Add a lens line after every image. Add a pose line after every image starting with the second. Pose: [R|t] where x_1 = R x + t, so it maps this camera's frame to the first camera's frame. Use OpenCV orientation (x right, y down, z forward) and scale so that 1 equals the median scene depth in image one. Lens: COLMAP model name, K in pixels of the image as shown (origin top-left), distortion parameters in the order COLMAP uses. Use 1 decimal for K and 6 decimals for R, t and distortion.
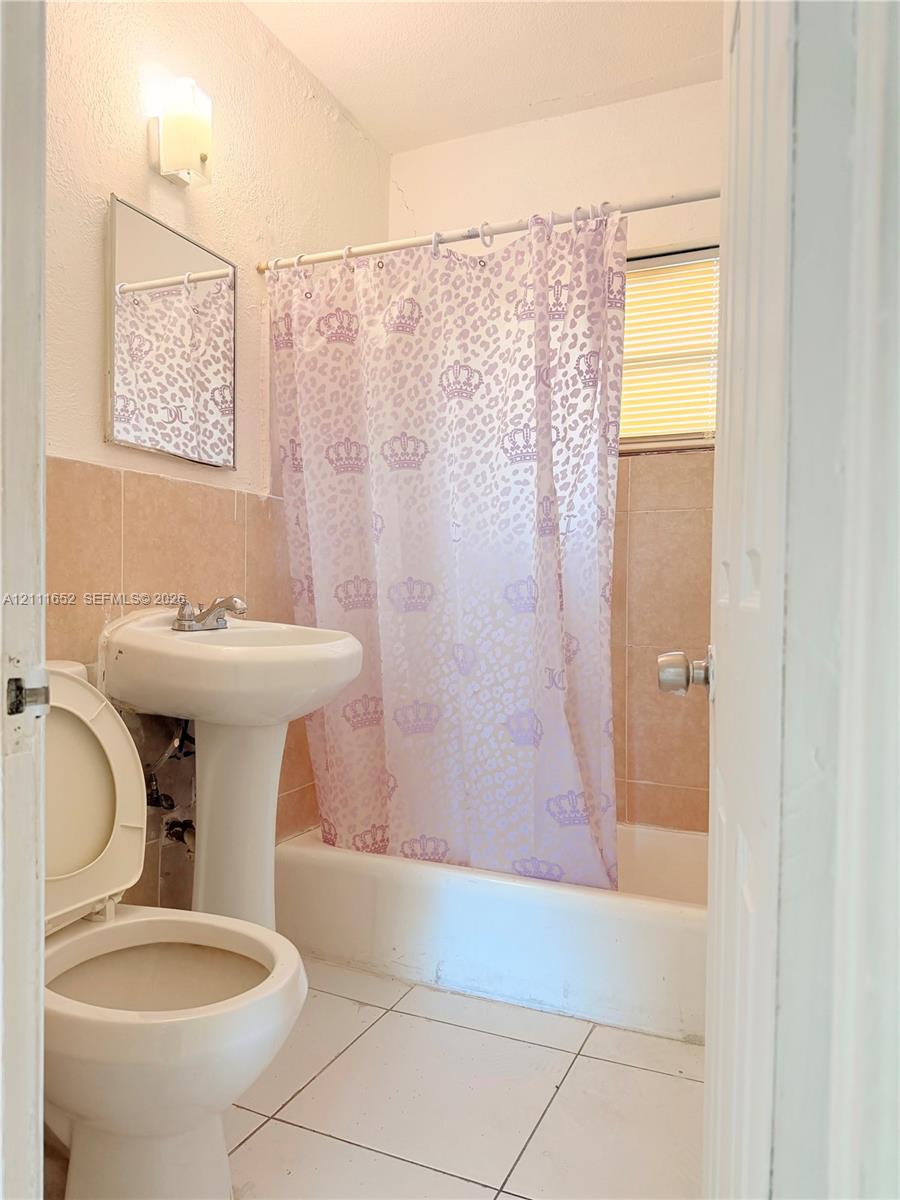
lens RADIAL K [[844.5, 0, 450.0], [0, 844.5, 600.0], [0, 0, 1]] dist [0.161146, -0.235719]
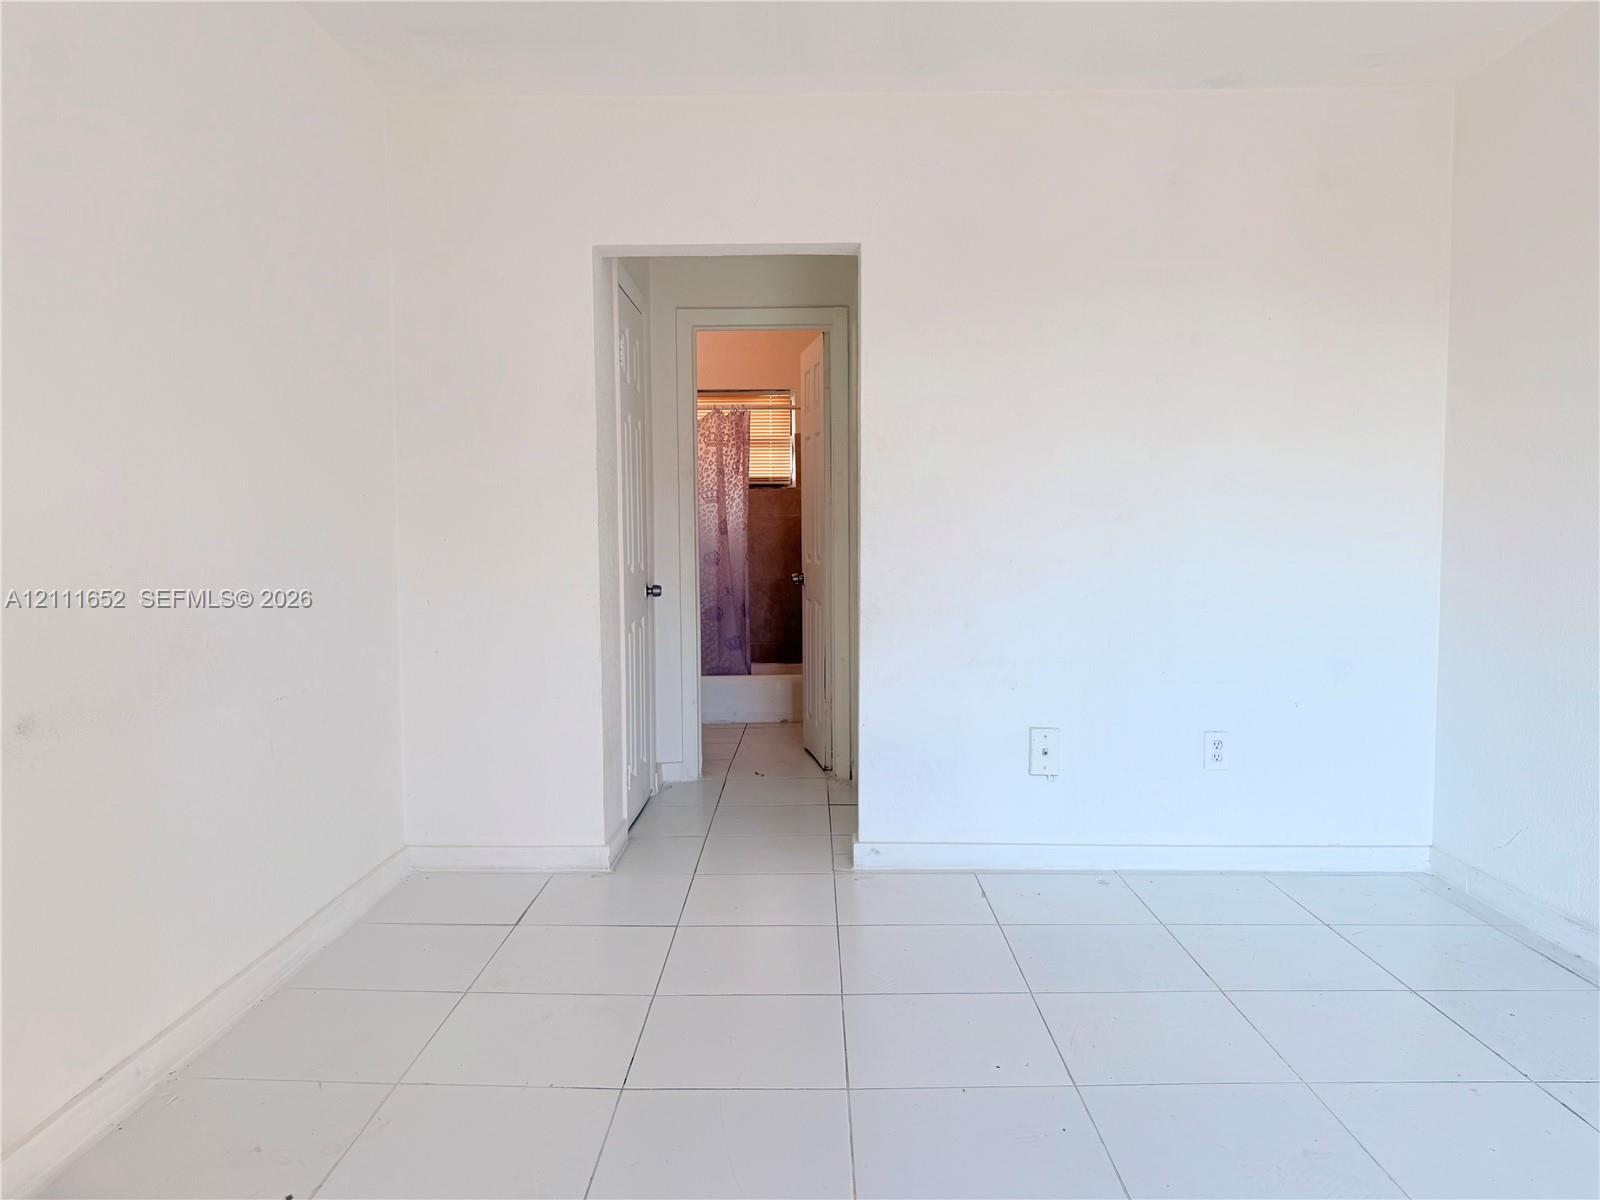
lens RADIAL K [[1126.0, 0, 794.2], [0, 1126.0, 602.3], [0, 0, 1]] dist [0.161146, -0.235719]
pose [[0.972211, -0.027357, 0.232500, -0.437151], [0.017446, 0.998854, 0.044578, -0.019978], [-0.233453, -0.039283, 0.971574, -2.179016]]
